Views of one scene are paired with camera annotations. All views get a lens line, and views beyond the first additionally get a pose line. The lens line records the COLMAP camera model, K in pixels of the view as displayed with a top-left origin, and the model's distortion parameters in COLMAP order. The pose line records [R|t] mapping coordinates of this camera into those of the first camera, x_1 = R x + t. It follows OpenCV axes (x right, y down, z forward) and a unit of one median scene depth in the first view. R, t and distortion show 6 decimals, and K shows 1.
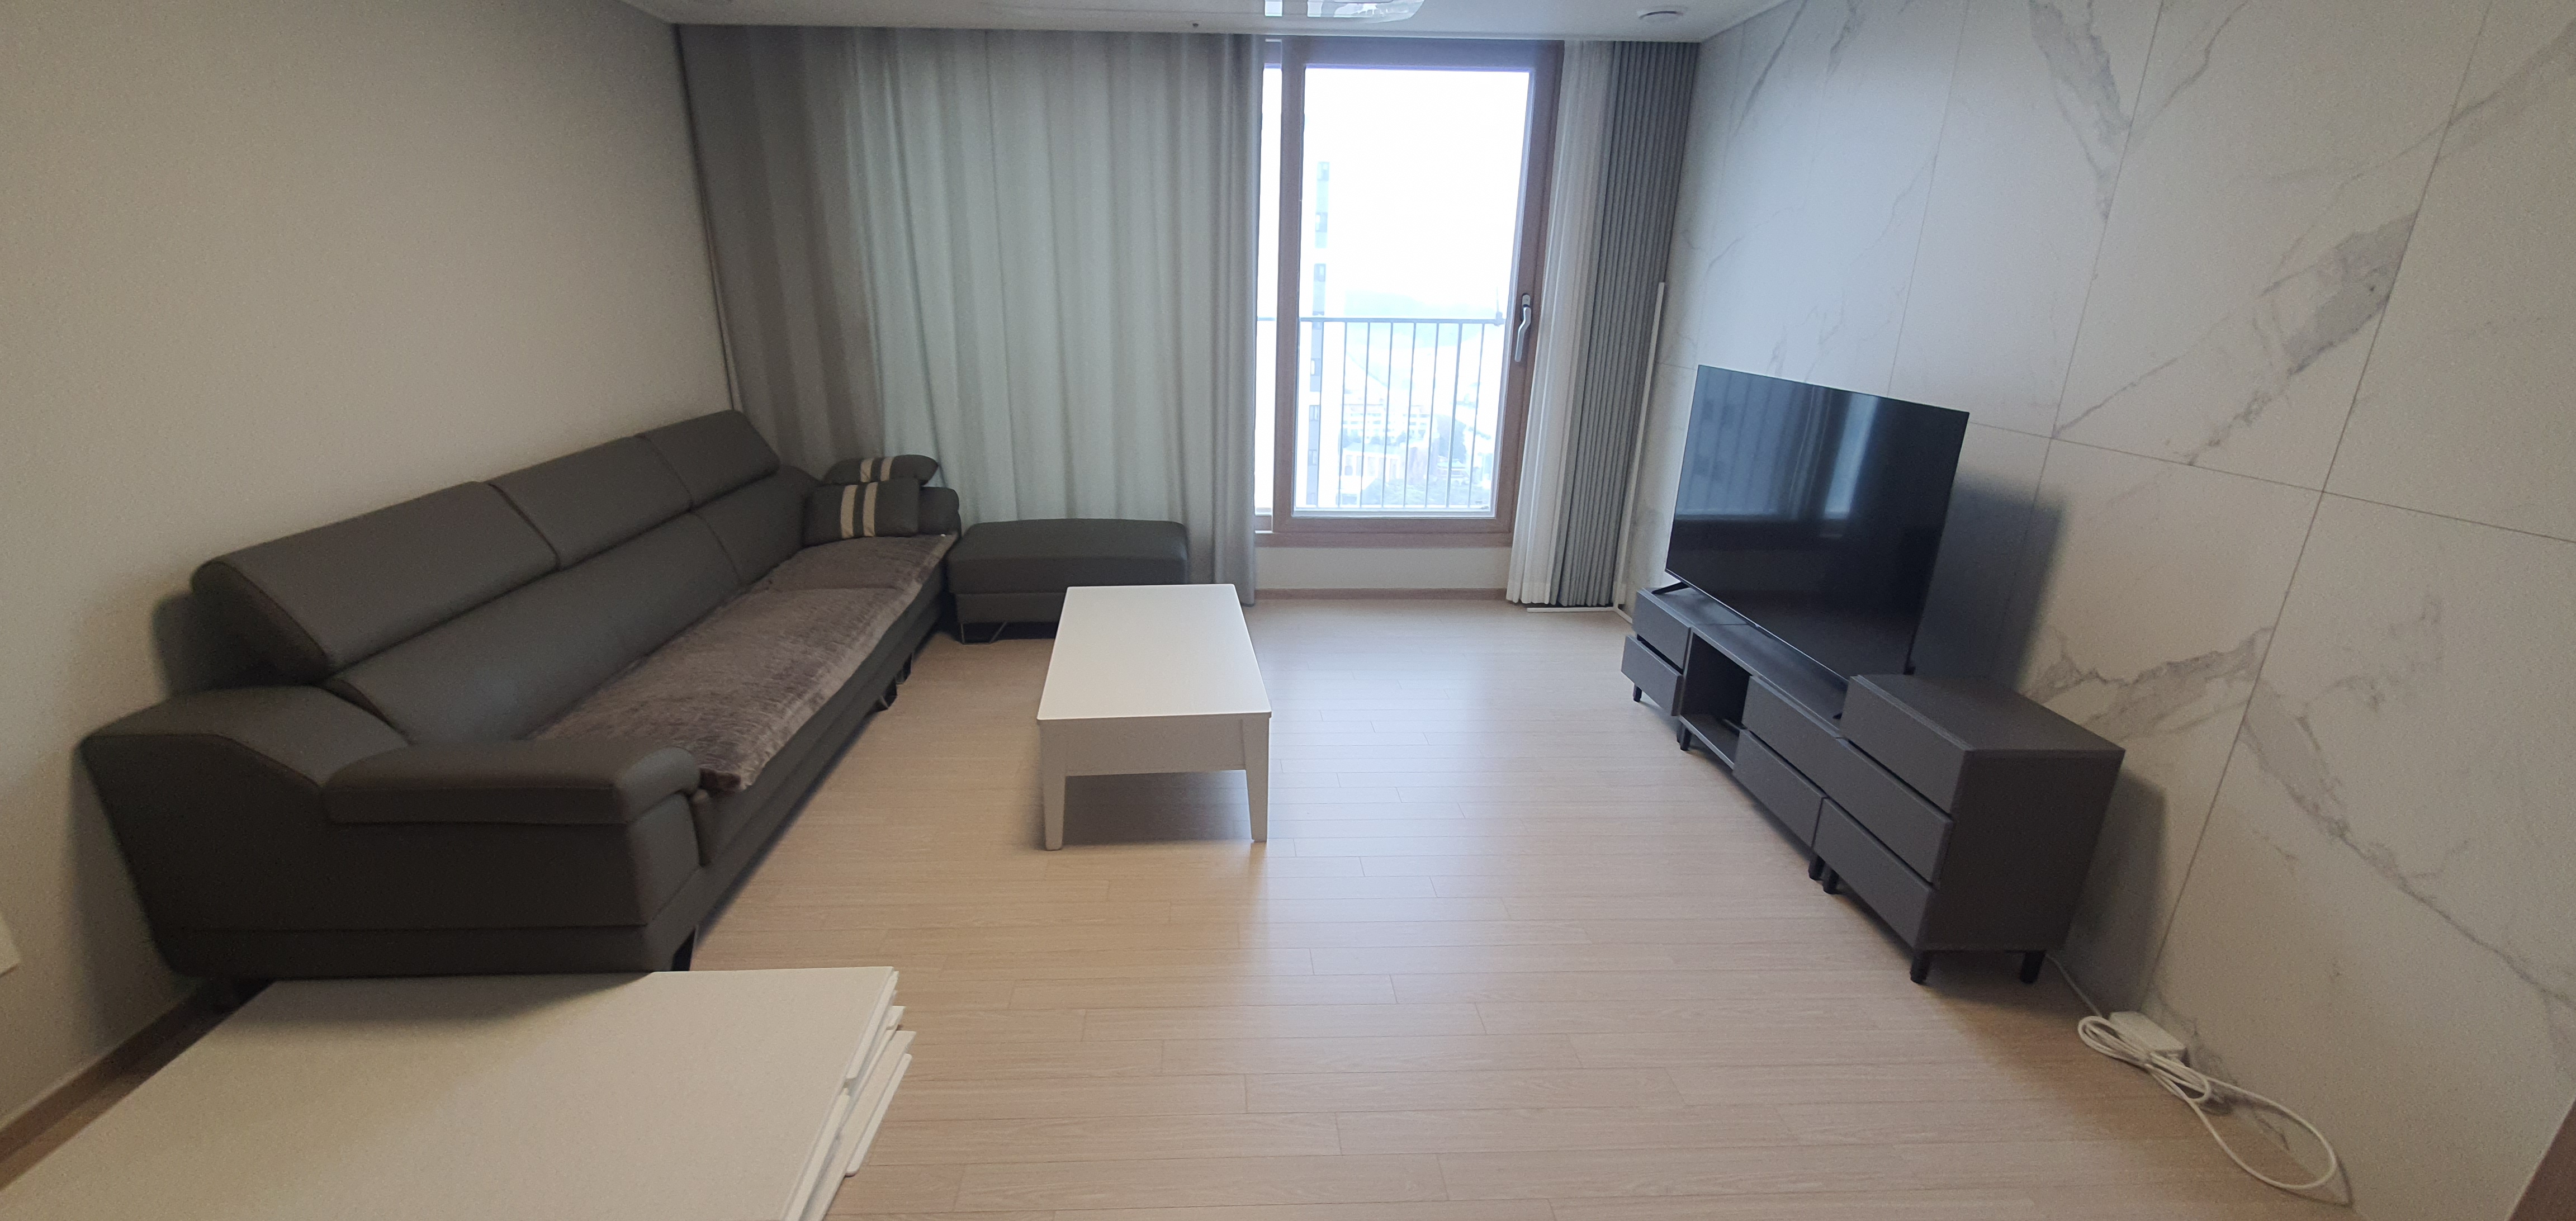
lens RADIAL K [[986.0, 0, 1251.7], [0, 986.0, 598.5], [0, 0, 1]] dist [0.000958, 0.000130]
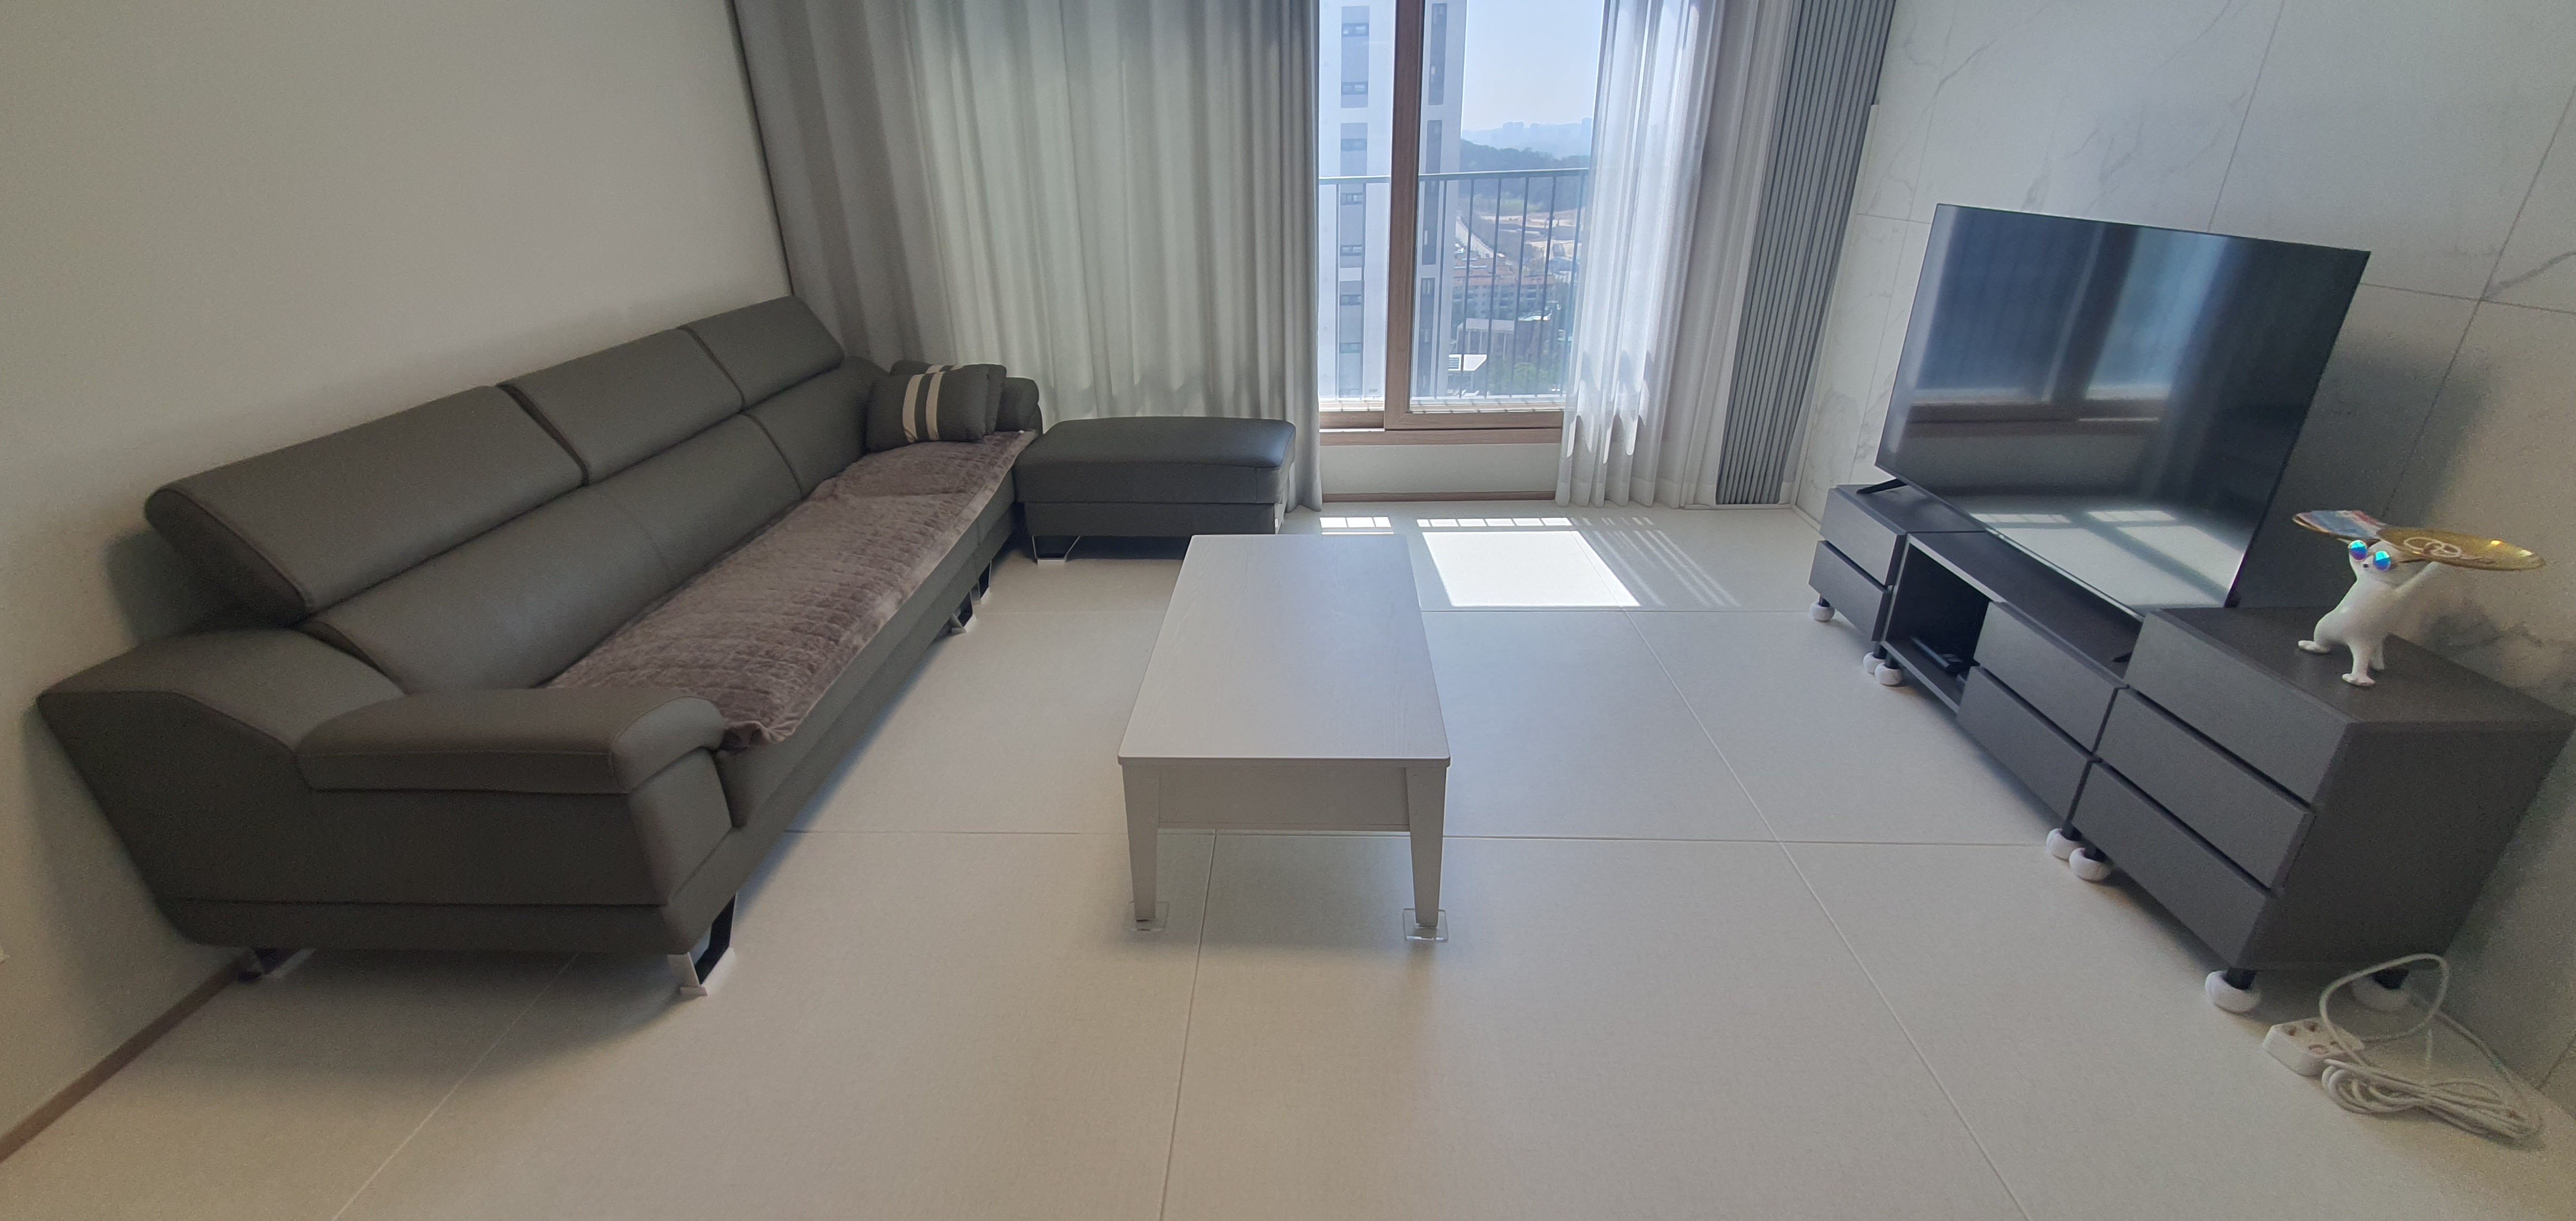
lens RADIAL K [[1016.5, 0, 1289.1], [0, 1016.5, 598.9], [0, 0, 1]] dist [0.000125, 0.000088]
pose [[0.997136, -0.005925, -0.075395, 0.003213], [0.014339, 0.993656, 0.111542, -0.022047], [0.074256, -0.112303, 0.990896, 0.141102]]
